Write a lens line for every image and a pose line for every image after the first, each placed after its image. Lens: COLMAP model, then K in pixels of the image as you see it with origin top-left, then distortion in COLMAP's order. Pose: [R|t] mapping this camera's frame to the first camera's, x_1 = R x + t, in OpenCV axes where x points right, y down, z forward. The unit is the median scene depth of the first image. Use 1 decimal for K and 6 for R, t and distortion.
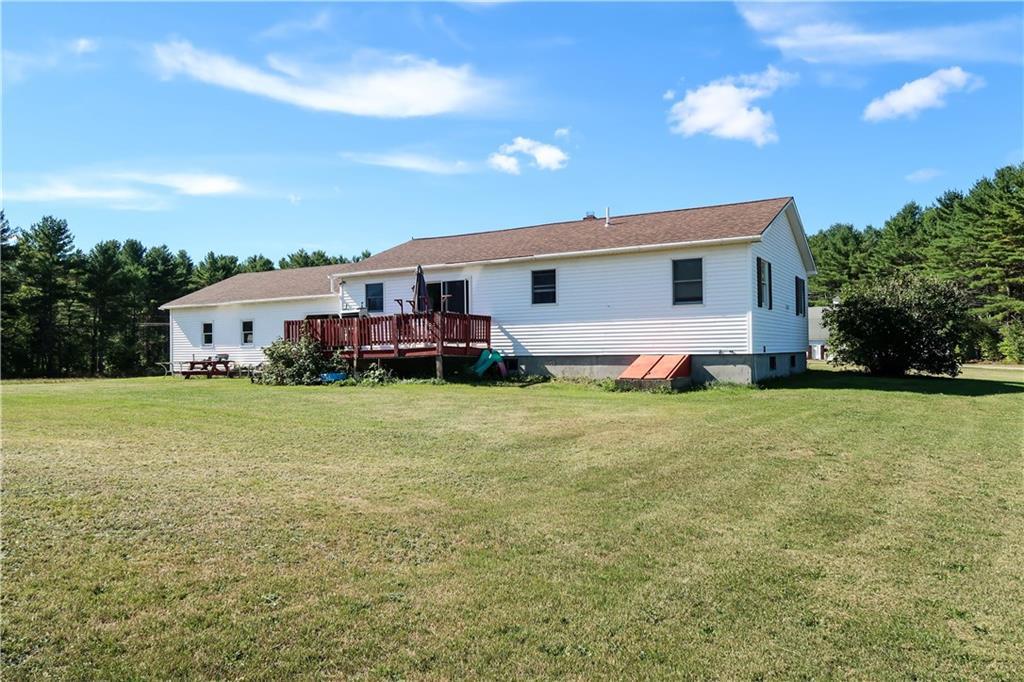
lens RADIAL K [[660.9, 0, 512.0], [0, 660.9, 341.0], [0, 0, 1]] dist [0.005374, 0.001398]
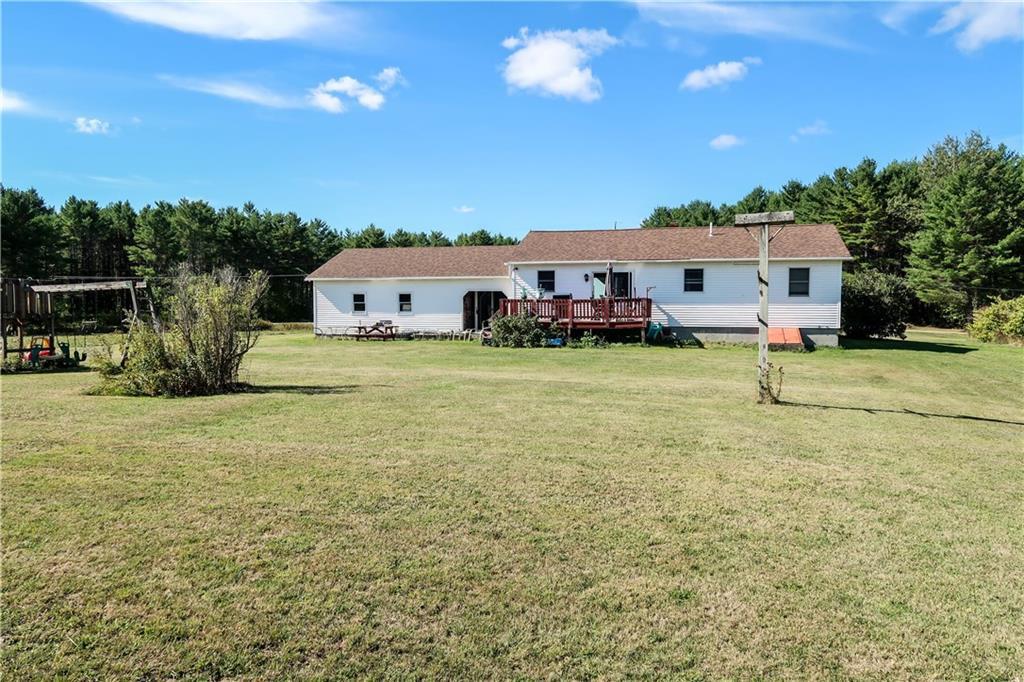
lens RADIAL K [[660.9, 0, 512.0], [0, 660.9, 341.0], [0, 0, 1]] dist [0.005374, 0.001398]
pose [[0.968560, -0.002485, 0.248768, -0.672066], [-0.015281, 0.997468, 0.069461, -0.040288], [-0.248311, -0.071079, 0.966069, -0.318663]]
